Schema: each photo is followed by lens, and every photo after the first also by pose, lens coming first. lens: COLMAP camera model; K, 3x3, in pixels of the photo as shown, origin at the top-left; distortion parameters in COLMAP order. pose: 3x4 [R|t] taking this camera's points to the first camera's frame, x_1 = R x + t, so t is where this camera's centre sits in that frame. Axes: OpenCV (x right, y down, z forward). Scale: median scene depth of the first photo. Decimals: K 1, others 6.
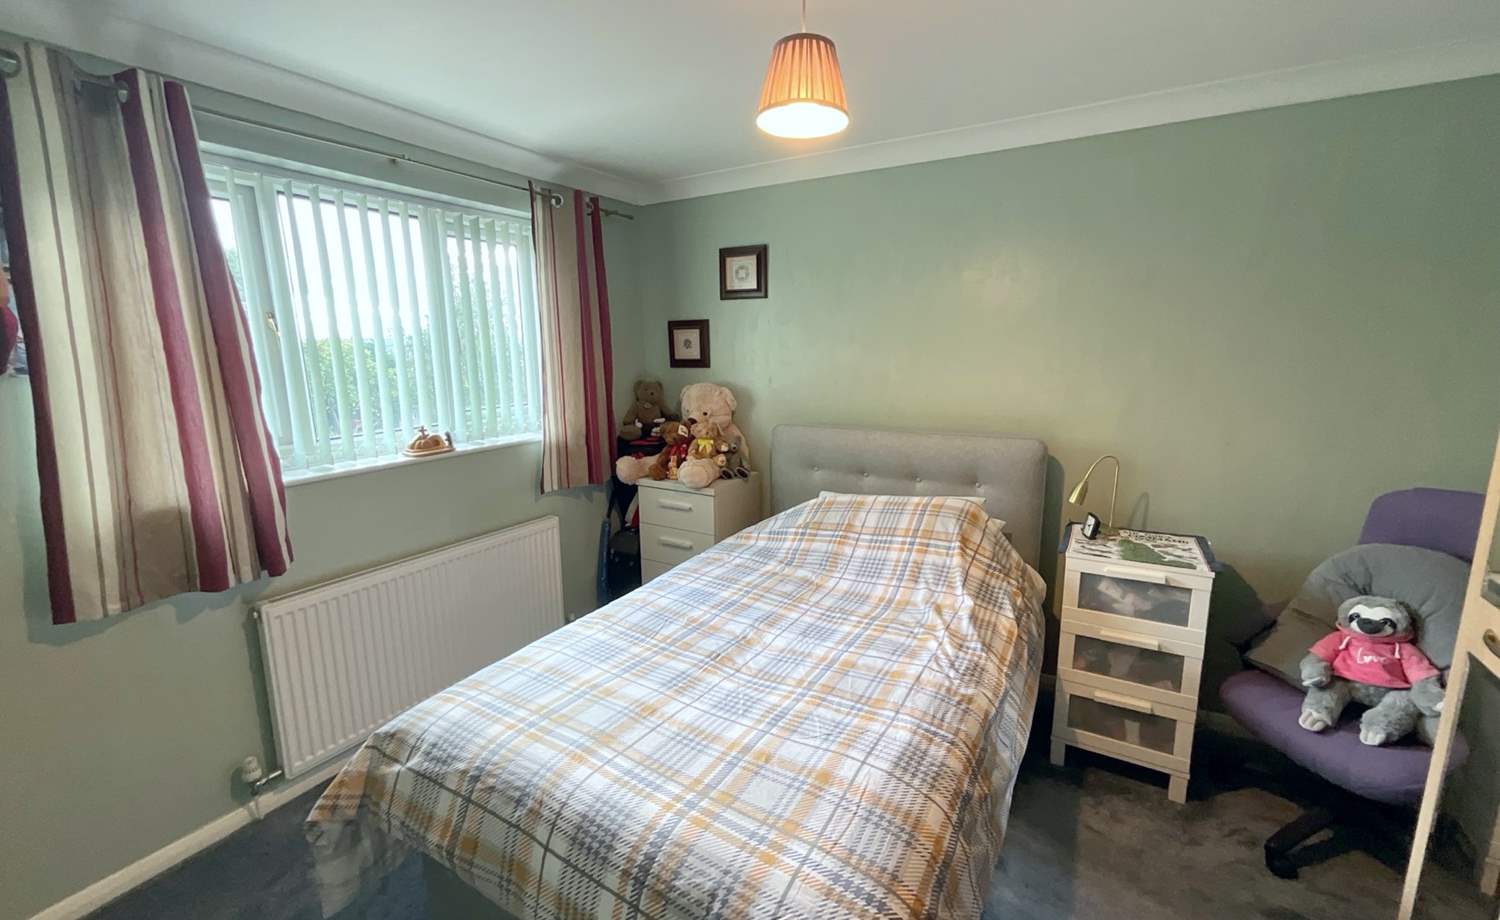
lens RADIAL K [[609.8, 0, 754.4], [0, 609.8, 455.8], [0, 0, 1]] dist [-0.004065, 0.001481]
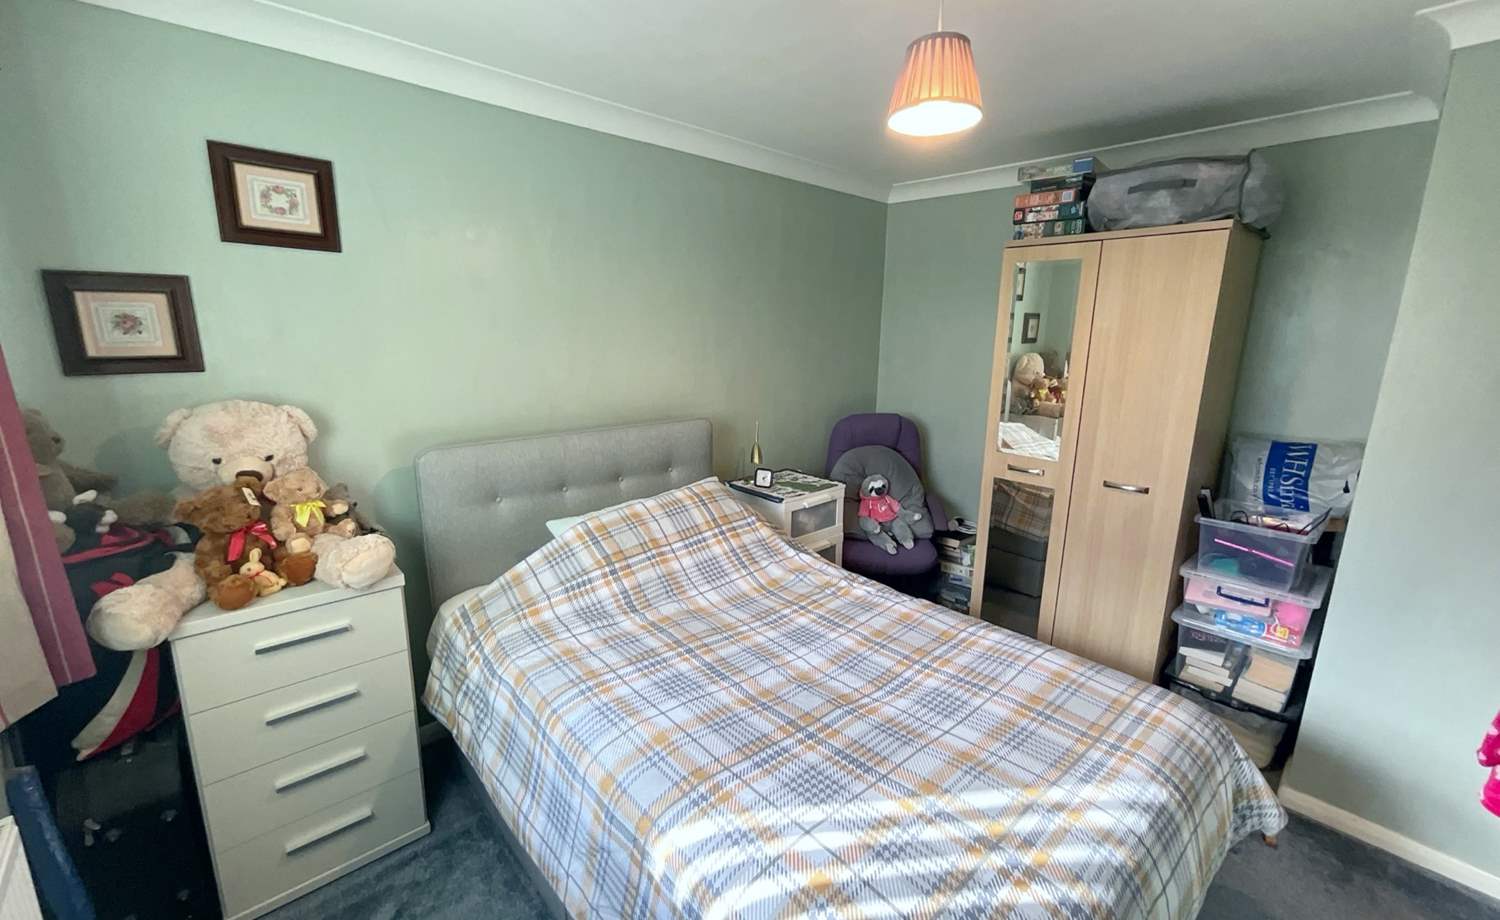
lens RADIAL K [[609.8, 0, 740.2], [0, 609.8, 457.5], [0, 0, 1]] dist [-0.004065, 0.001481]
pose [[0.304732, -0.181217, 0.935040, -0.662425], [0.159737, 0.977551, 0.137398, -0.112470], [-0.938948, 0.107491, 0.326838, 0.645521]]
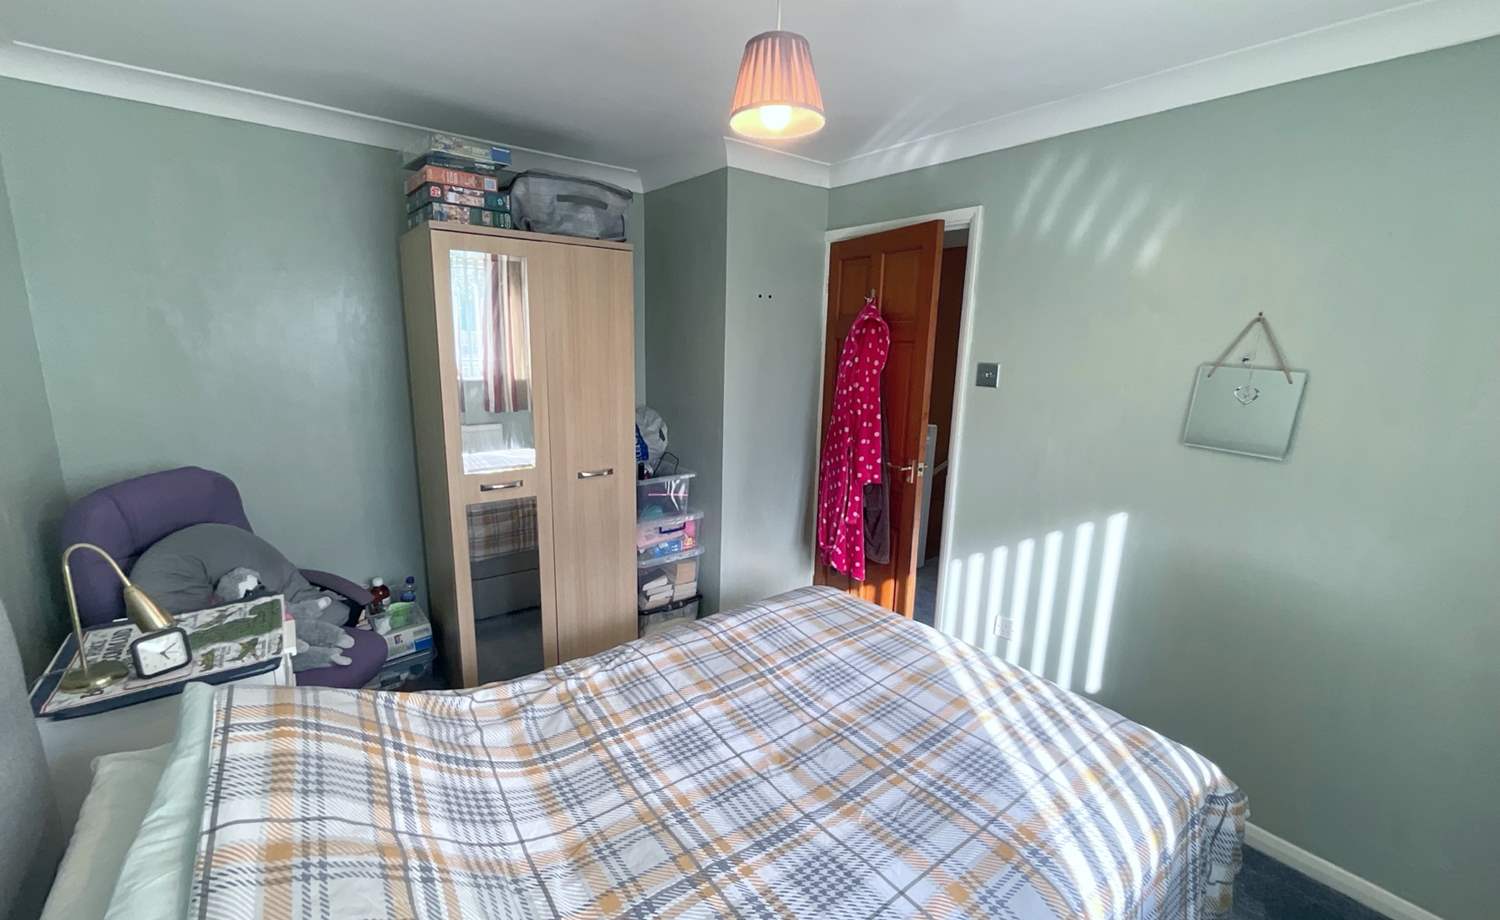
lens RADIAL K [[609.8, 0, 760.5], [0, 609.8, 459.2], [0, 0, 1]] dist [-0.004065, 0.001481]
pose [[-0.929438, -0.081909, 0.359771, -0.182519], [0.057380, 0.931101, 0.360220, -0.242574], [-0.364489, 0.355446, -0.860701, 1.264773]]
